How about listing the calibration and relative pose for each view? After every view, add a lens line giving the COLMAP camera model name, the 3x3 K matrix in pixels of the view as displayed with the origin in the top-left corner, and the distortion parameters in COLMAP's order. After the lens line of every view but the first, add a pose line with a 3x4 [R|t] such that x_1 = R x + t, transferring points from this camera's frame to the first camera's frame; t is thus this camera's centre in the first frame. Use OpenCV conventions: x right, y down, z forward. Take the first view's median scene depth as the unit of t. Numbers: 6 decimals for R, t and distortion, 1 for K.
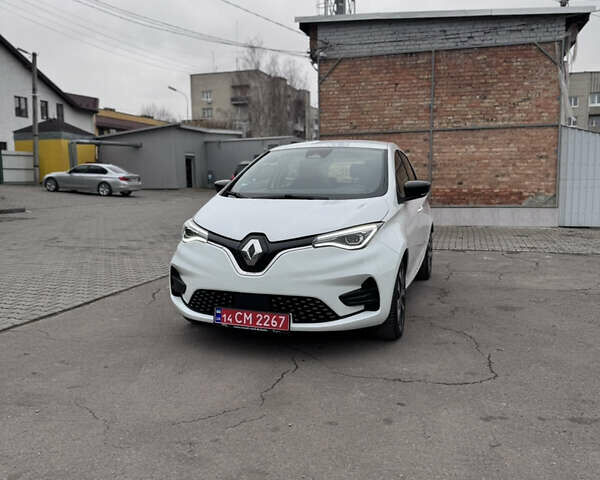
lens RADIAL K [[553.9, 0, 286.9], [0, 553.9, 268.4], [0, 0, 1]] dist [0.095525, -0.132573]
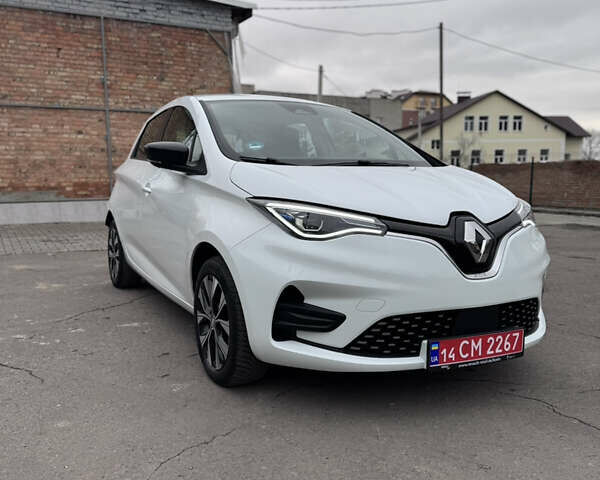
lens RADIAL K [[553.9, 0, 286.9], [0, 553.9, 268.4], [0, 0, 1]] dist [0.095525, -0.132573]
pose [[0.706748, -0.114153, 0.698195, -0.191663], [0.110433, 0.992600, 0.050500, -0.015939], [-0.698793, 0.041413, 0.714124, 0.202982]]
